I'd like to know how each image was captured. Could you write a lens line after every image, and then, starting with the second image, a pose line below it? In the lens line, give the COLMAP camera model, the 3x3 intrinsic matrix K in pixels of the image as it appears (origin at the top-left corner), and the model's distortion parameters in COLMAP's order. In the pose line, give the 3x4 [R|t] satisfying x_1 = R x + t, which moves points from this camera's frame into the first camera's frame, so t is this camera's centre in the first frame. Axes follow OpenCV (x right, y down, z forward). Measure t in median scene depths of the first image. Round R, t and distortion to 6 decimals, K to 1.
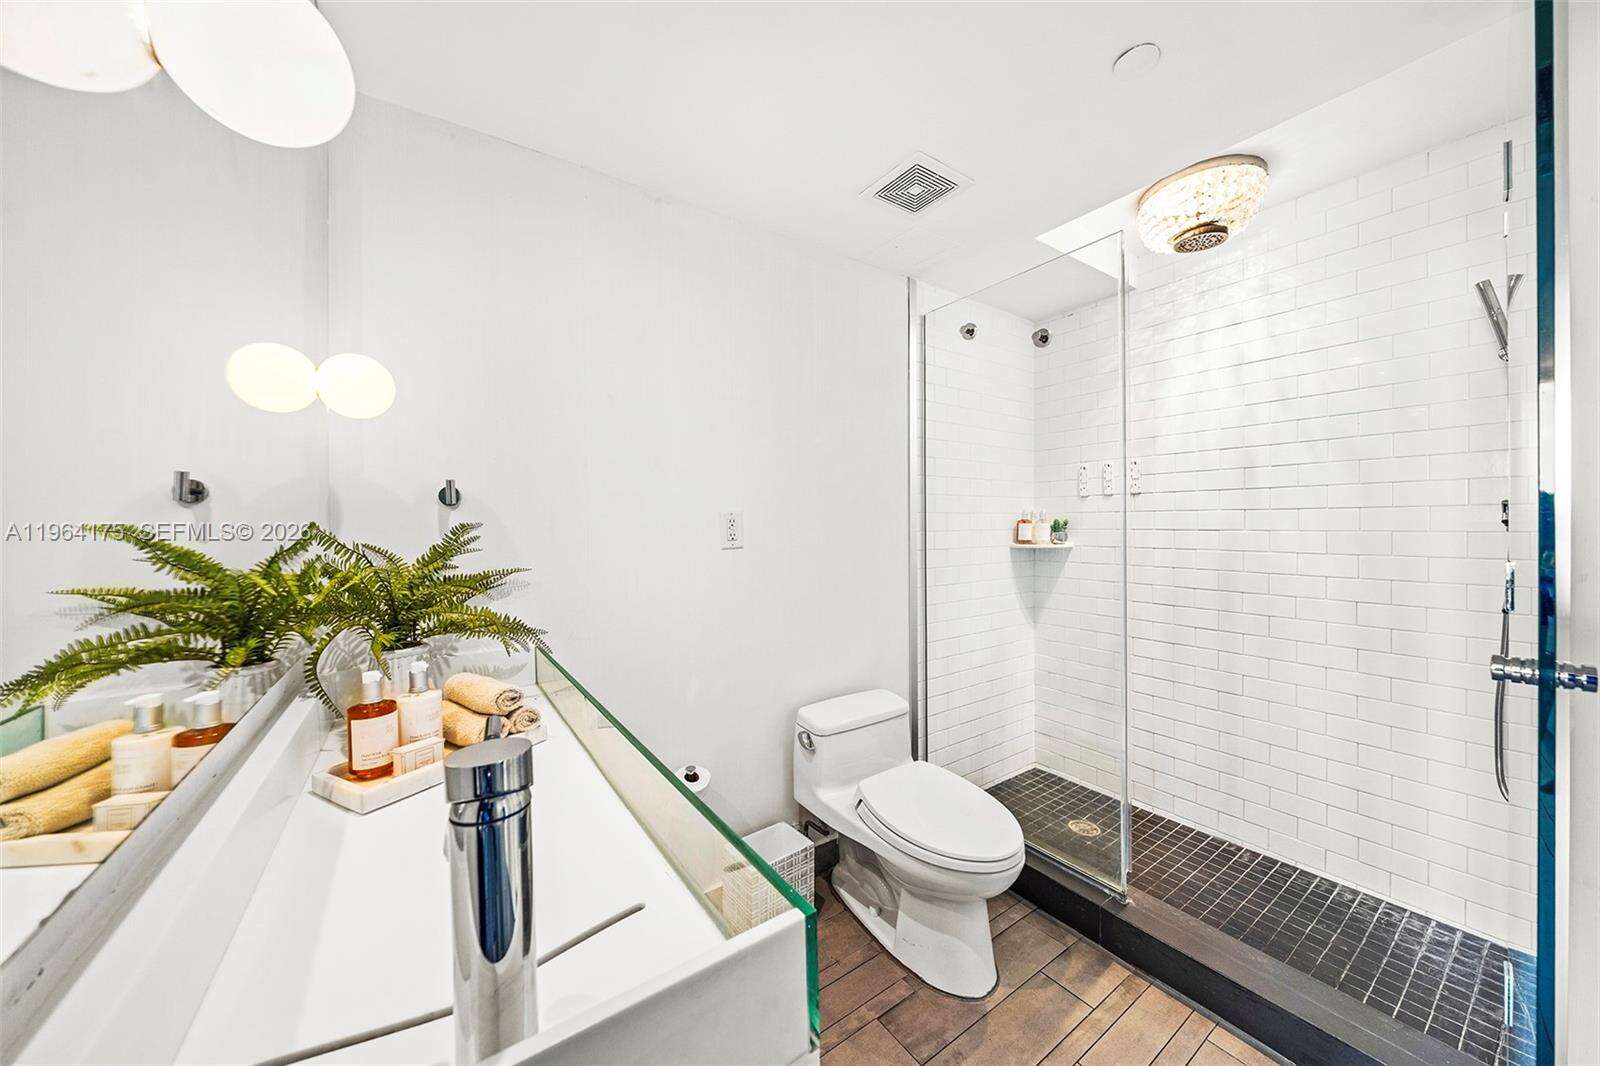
lens RADIAL K [[551.4, 0, 805.6], [0, 551.4, 529.4], [0, 0, 1]] dist [-0.000442, -0.000136]
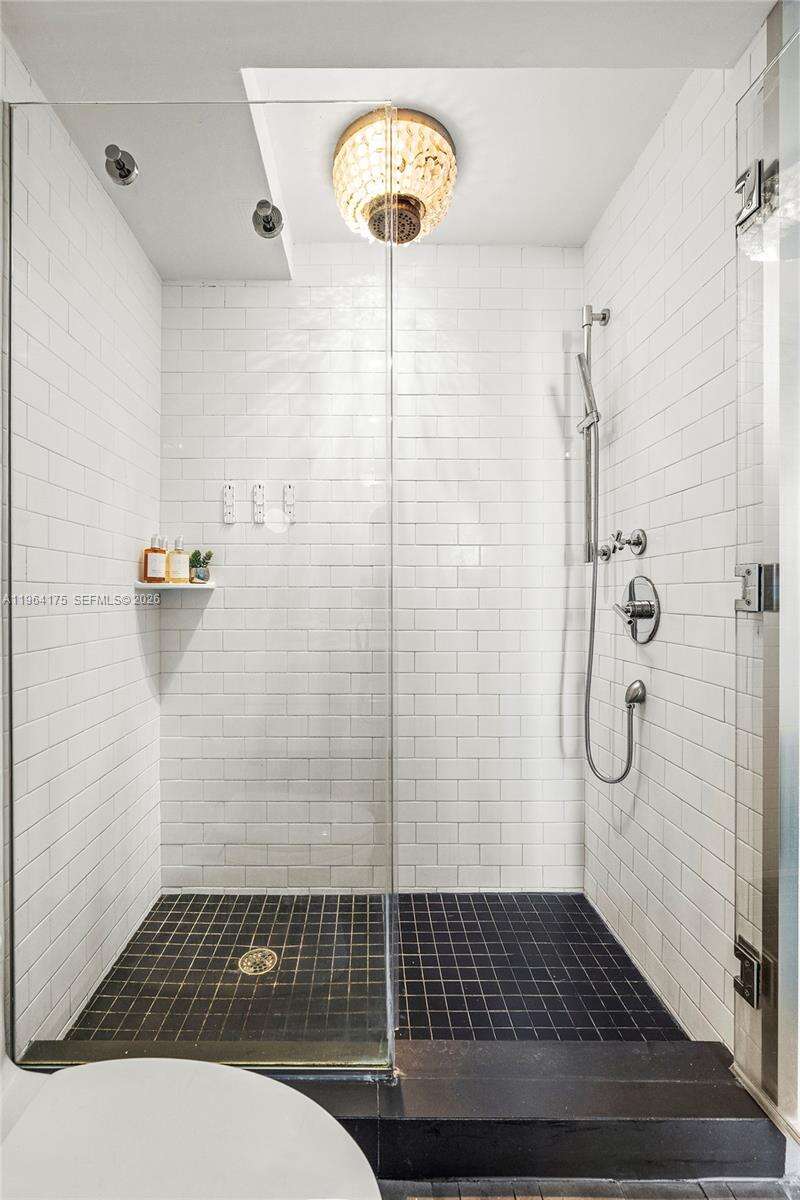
lens RADIAL K [[538.4, 0, 397.7], [0, 538.4, 595.8], [0, 0, 1]] dist [-0.000457, -0.000350]
pose [[0.578054, 0.000292, 0.815998, 0.021372], [0.002503, 0.999995, -0.002131, 0.046472], [-0.815994, 0.003275, 0.578050, 0.373212]]
